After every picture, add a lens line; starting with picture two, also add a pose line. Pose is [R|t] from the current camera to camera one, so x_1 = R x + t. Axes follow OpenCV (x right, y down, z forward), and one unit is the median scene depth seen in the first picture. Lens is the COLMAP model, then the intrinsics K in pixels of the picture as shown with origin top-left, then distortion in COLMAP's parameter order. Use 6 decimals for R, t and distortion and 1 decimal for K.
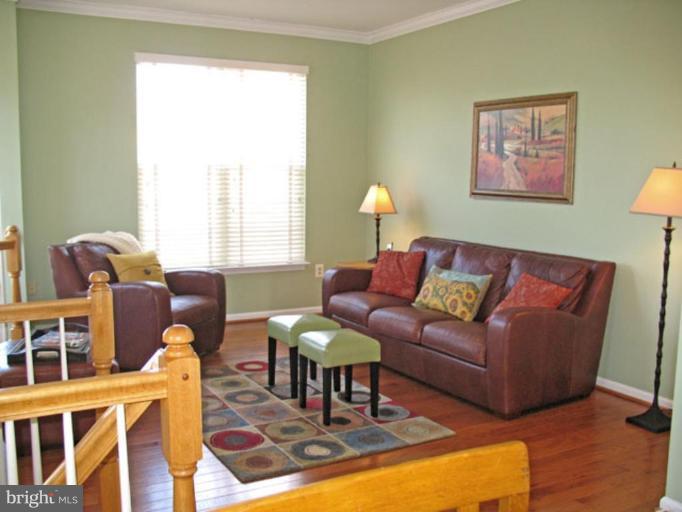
lens RADIAL K [[695.8, 0, 341.0], [0, 695.8, 256.0], [0, 0, 1]] dist [-0.182935, 0.192132]
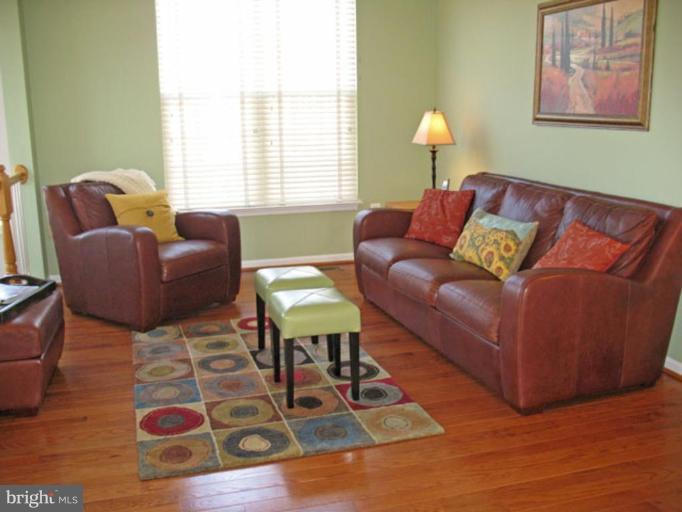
lens RADIAL K [[695.8, 0, 341.0], [0, 695.8, 256.0], [0, 0, 1]] dist [-0.182935, 0.192132]
pose [[0.976607, 0.021222, -0.213980, 0.158560], [-0.000523, 0.995350, 0.096327, -0.008733], [0.215029, -0.093962, 0.972077, 0.179170]]
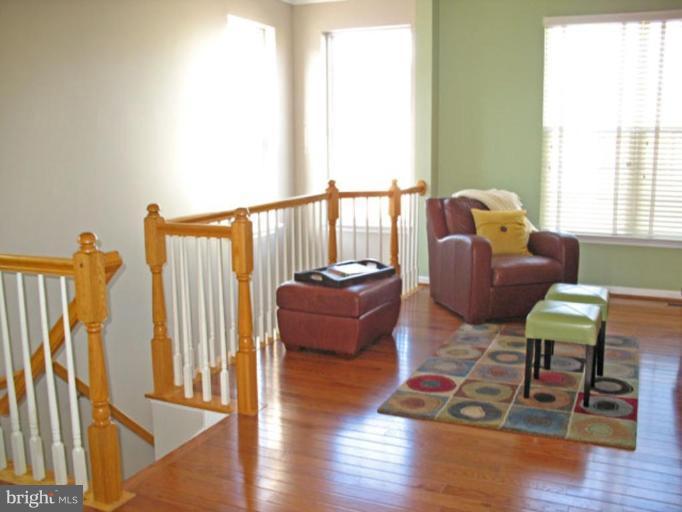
lens RADIAL K [[695.8, 0, 341.0], [0, 695.8, 256.0], [0, 0, 1]] dist [-0.182935, 0.192132]
pose [[0.597593, 0.119948, -0.792777, 0.419212], [-0.081811, 0.992708, 0.088529, -0.008895], [0.797615, 0.011953, 0.603048, 0.168176]]
